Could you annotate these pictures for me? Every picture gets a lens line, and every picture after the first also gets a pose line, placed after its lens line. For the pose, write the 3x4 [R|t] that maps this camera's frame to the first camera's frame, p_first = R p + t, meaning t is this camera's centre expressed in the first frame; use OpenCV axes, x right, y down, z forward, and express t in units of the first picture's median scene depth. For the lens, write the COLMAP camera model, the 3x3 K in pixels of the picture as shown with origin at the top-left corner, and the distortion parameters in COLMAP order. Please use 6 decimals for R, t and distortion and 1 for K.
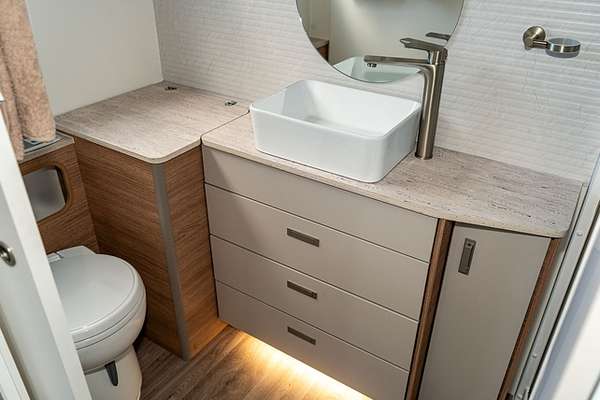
lens RADIAL K [[487.6, 0, 301.0], [0, 487.6, 203.1], [0, 0, 1]] dist [-0.005377, -0.002241]
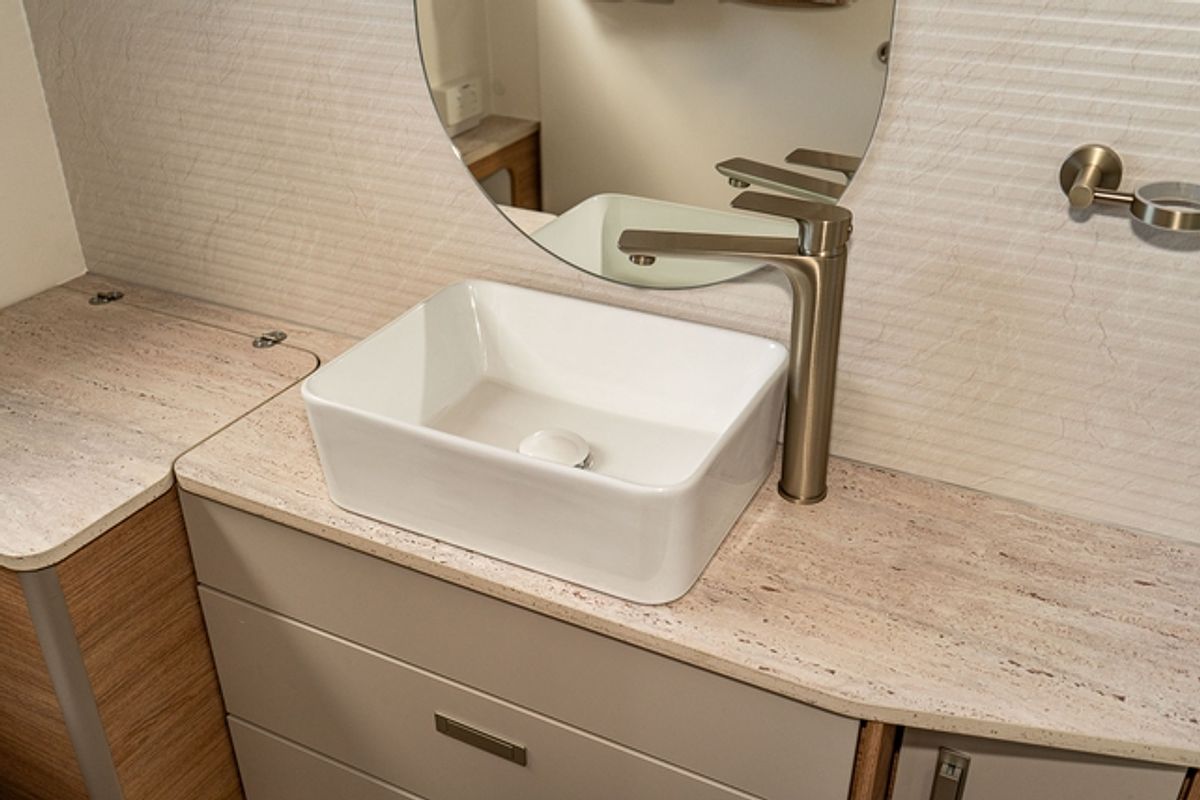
lens RADIAL K [[1114.5, 0, 604.5], [0, 1114.5, 400.4], [0, 0, 1]] dist [0.002504, 0.004745]
pose [[0.995079, -0.060957, 0.078112, 0.047023], [0.063188, 0.997652, -0.026407, -0.154646], [-0.076319, 0.031213, 0.996595, 0.194550]]
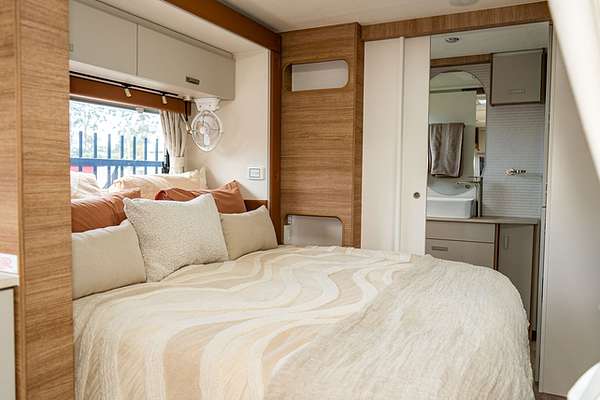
lens RADIAL K [[487.6, 0, 301.0], [0, 487.6, 203.1], [0, 0, 1]] dist [-0.005377, -0.002241]
pose [[0.993701, -0.006657, 0.111864, -1.046884], [0.057105, 0.888985, -0.454363, 1.026402], [-0.096421, 0.457889, 0.883765, -1.336486]]
